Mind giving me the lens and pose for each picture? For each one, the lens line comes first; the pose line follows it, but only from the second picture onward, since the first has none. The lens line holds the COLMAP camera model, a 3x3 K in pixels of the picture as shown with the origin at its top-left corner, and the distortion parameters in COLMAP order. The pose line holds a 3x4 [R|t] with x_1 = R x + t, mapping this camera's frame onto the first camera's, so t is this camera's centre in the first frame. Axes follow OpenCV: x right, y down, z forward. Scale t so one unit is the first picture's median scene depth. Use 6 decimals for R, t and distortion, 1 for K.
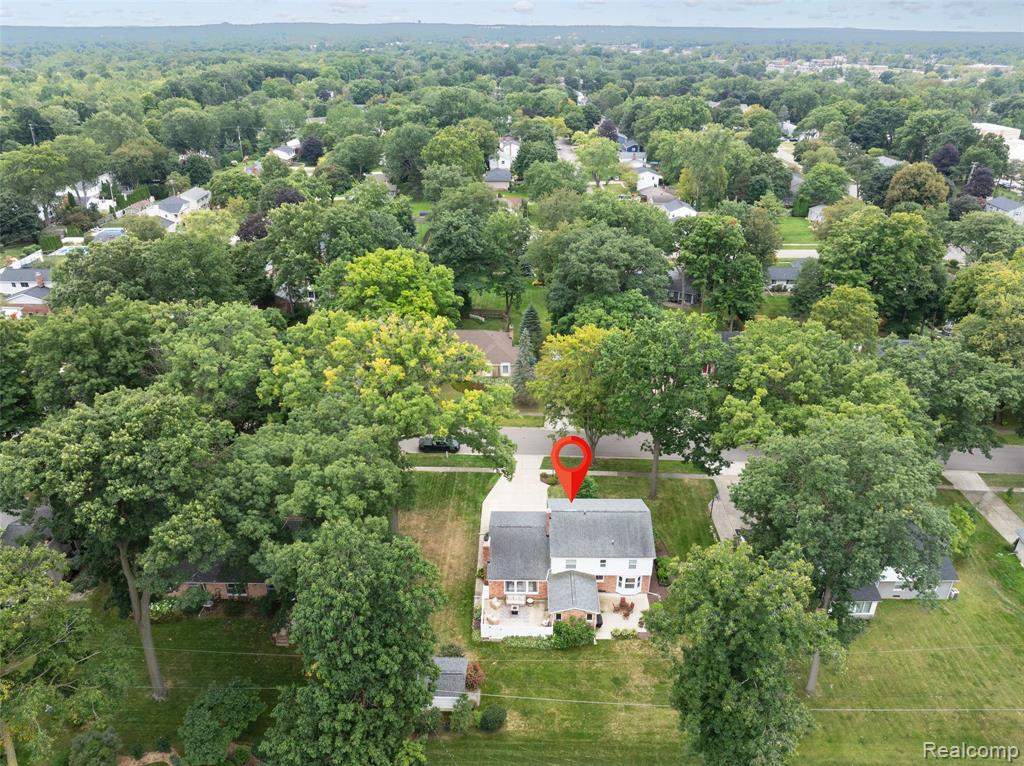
lens RADIAL K [[715.5, 0, 512.0], [0, 715.5, 383.0], [0, 0, 1]] dist [-0.041899, -0.000539]
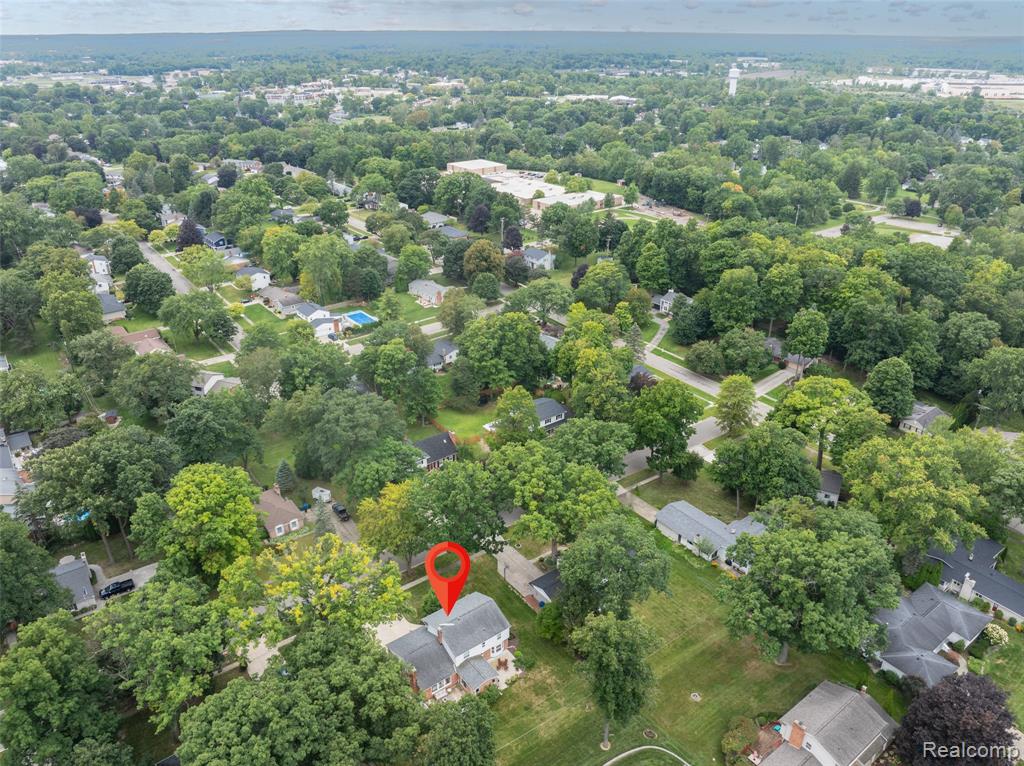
lens RADIAL K [[715.5, 0, 512.0], [0, 715.5, 383.0], [0, 0, 1]] dist [-0.041899, -0.000539]
pose [[0.791736, -0.275649, 0.545134, -0.372825], [0.280585, 0.956792, 0.076294, -0.286833], [-0.542611, 0.092552, 0.834870, -0.277054]]
